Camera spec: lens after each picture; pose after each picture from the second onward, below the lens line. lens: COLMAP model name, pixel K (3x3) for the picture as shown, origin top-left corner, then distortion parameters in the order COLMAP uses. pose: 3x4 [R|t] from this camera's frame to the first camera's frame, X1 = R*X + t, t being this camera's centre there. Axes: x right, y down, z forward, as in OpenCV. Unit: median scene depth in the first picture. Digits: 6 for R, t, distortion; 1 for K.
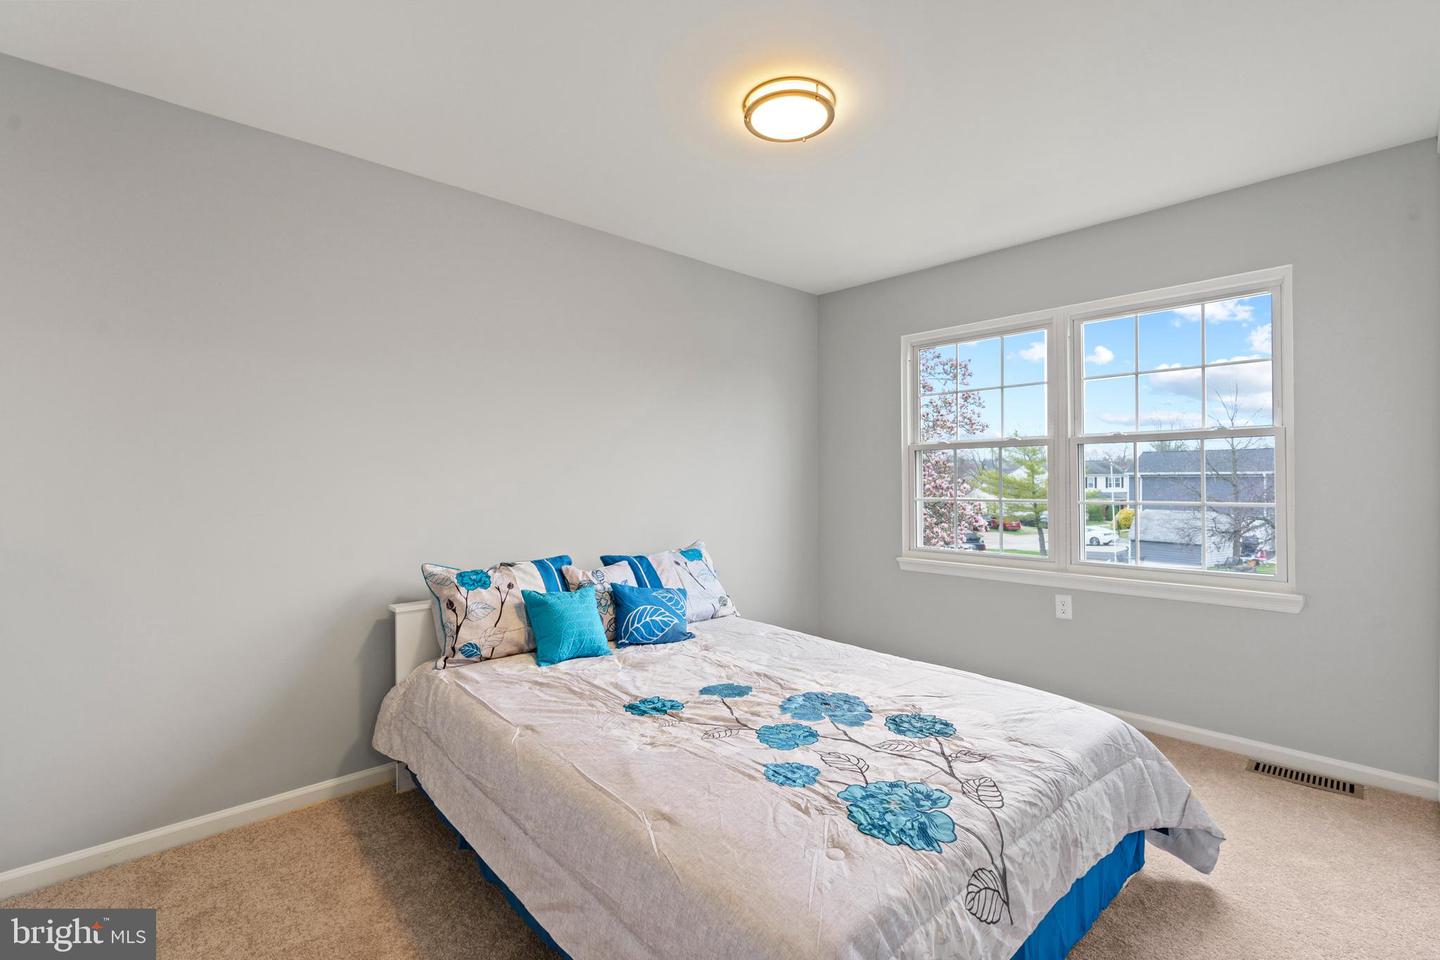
lens RADIAL K [[649.2, 0, 721.6], [0, 649.2, 483.4], [0, 0, 1]] dist [-0.010537, 0.004054]
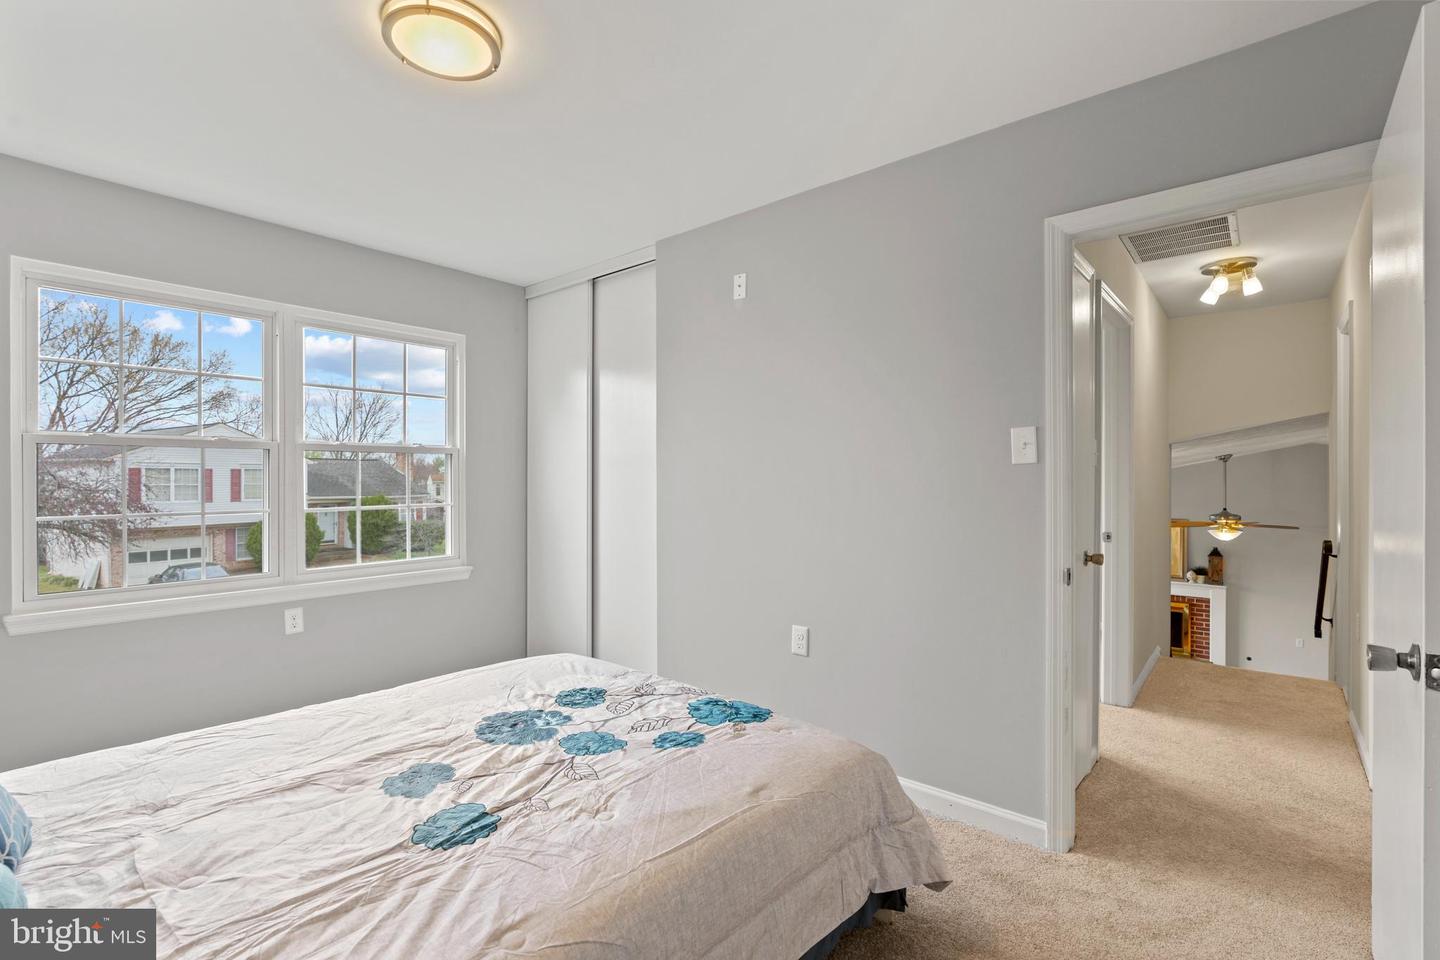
lens RADIAL K [[649.2, 0, 721.0], [0, 649.2, 477.5], [0, 0, 1]] dist [-0.010537, 0.004054]
pose [[-0.116816, 0.011534, 0.993087, -0.824891], [0.010596, 0.999890, -0.010367, -0.004538], [-0.993097, 0.009311, -0.116925, 0.828084]]
